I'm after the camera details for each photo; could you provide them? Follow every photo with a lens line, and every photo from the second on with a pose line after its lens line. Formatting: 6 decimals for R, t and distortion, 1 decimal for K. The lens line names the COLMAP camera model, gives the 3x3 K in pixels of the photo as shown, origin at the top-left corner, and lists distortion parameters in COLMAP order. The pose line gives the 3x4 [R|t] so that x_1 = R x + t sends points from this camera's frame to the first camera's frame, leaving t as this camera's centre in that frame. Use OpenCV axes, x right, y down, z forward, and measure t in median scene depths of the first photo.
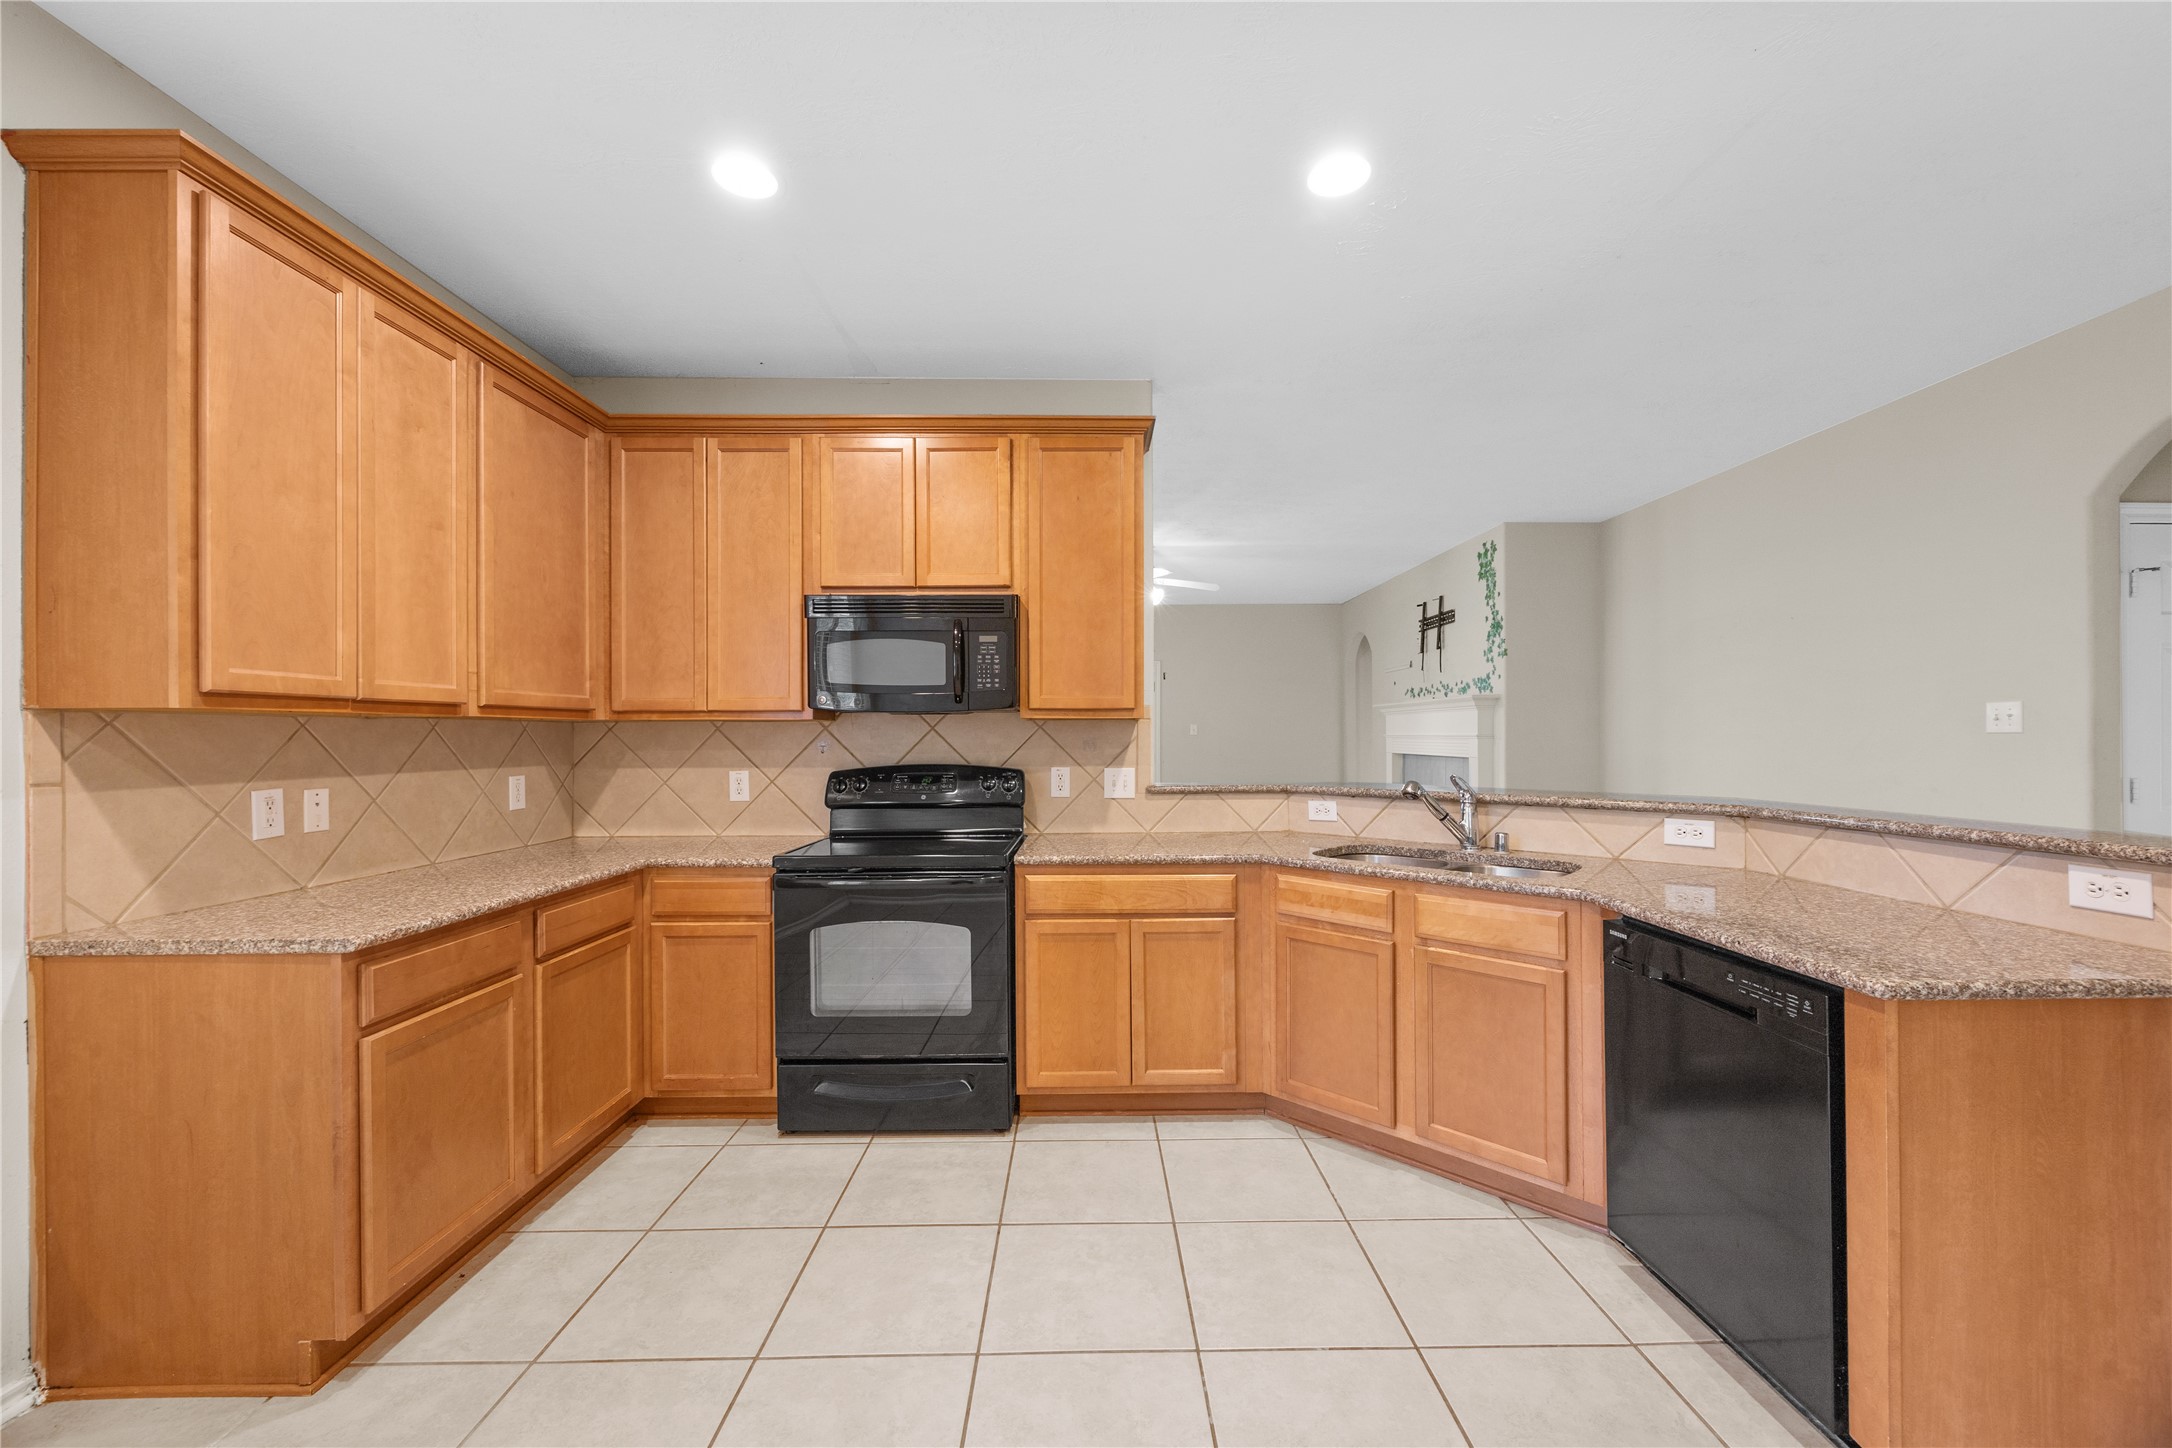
lens RADIAL K [[830.7, 0, 1094.3], [0, 830.7, 737.3], [0, 0, 1]] dist [-0.004572, -0.000072]
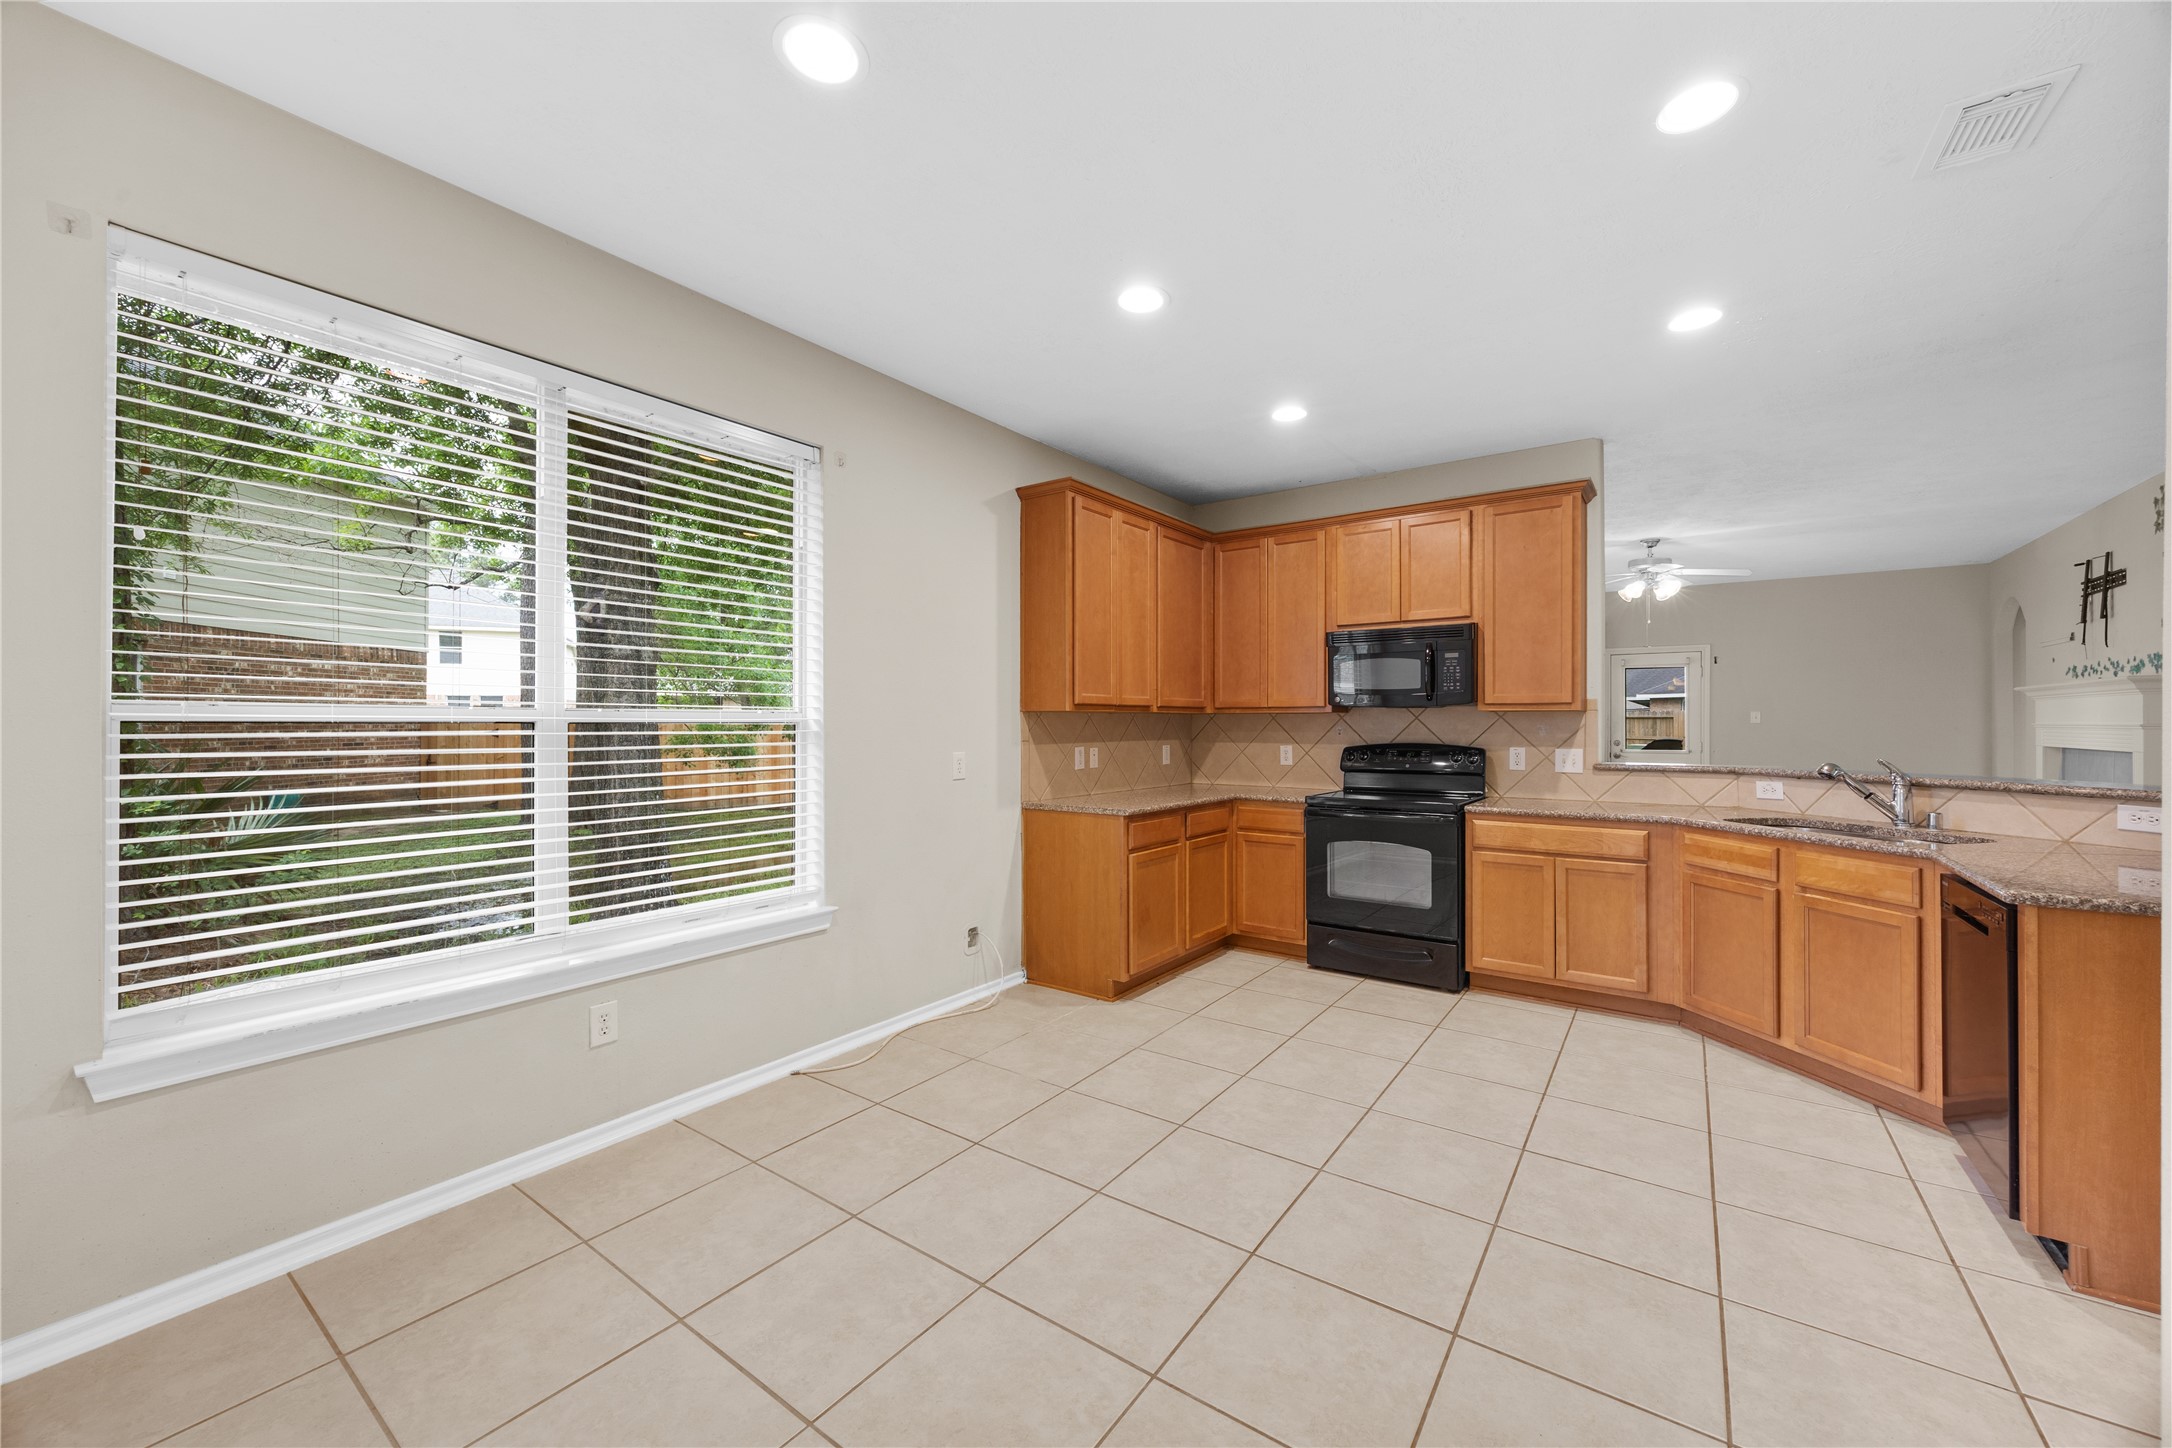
lens RADIAL K [[830.7, 0, 1091.2], [0, 830.7, 720.6], [0, 0, 1]] dist [-0.004572, -0.000072]
pose [[0.804732, 0.002152, -0.593635, 0.247293], [-0.004711, 0.999985, -0.002761, 0.000414], [0.593620, 0.005018, 0.804730, -0.575172]]
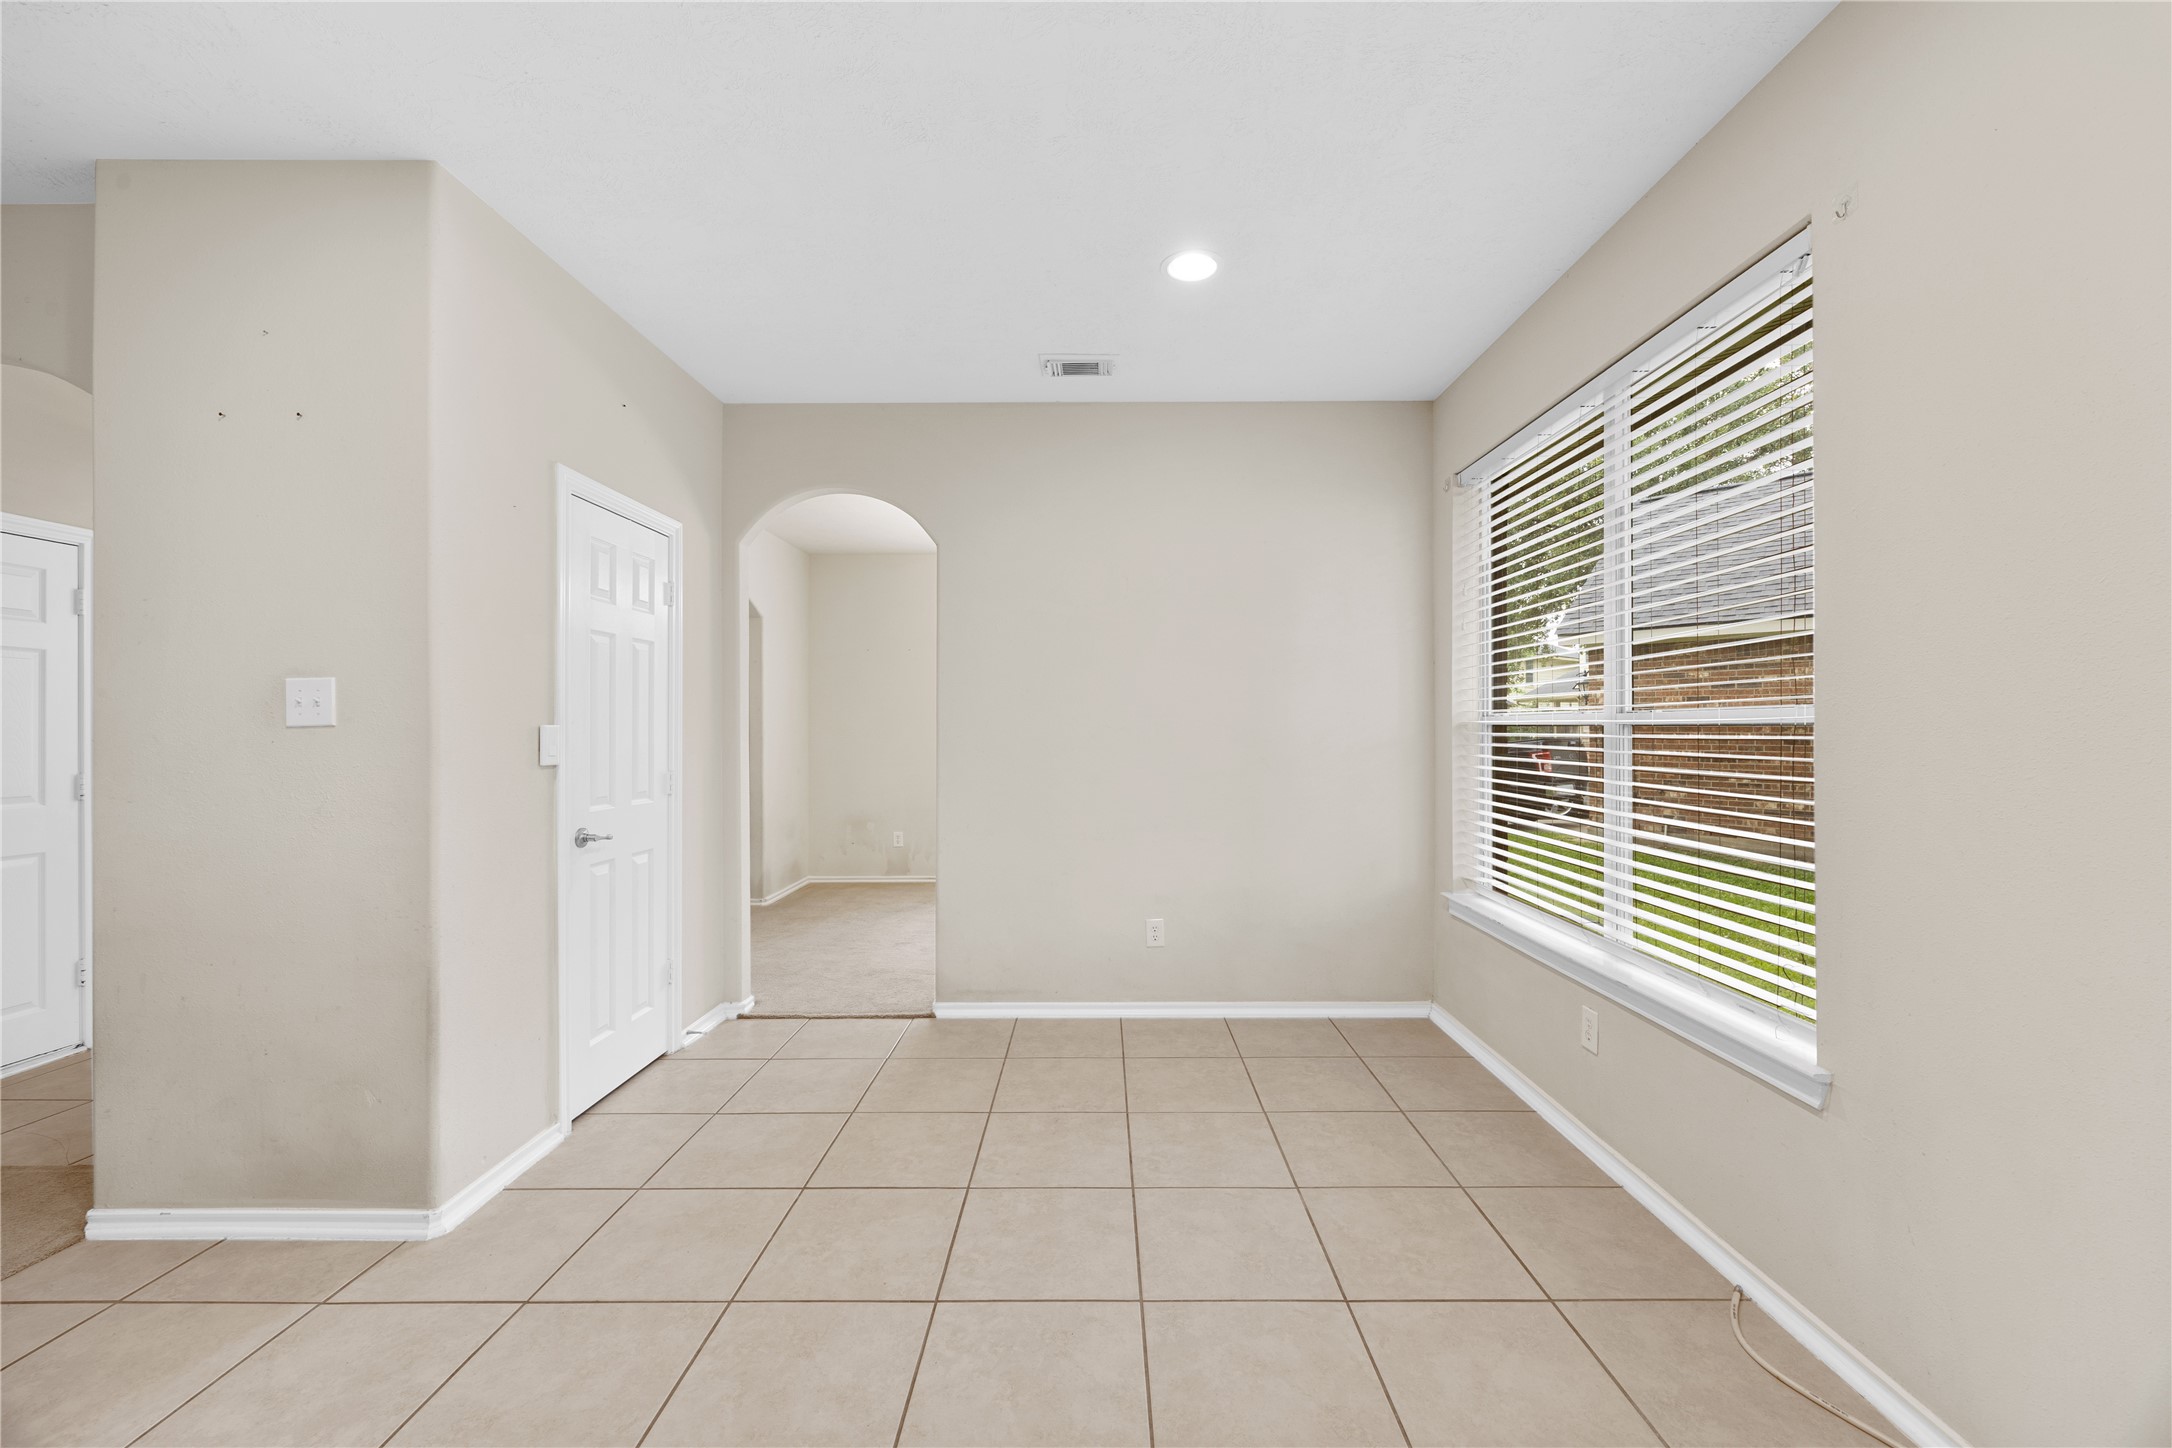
lens RADIAL K [[830.7, 0, 1101.0], [0, 830.7, 729.0], [0, 0, 1]] dist [-0.004572, -0.000072]
pose [[-0.999935, 0.006215, 0.009560, -0.237939], [0.006221, 0.999980, 0.000676, 0.003770], [-0.009556, 0.000735, -0.999954, 0.841374]]
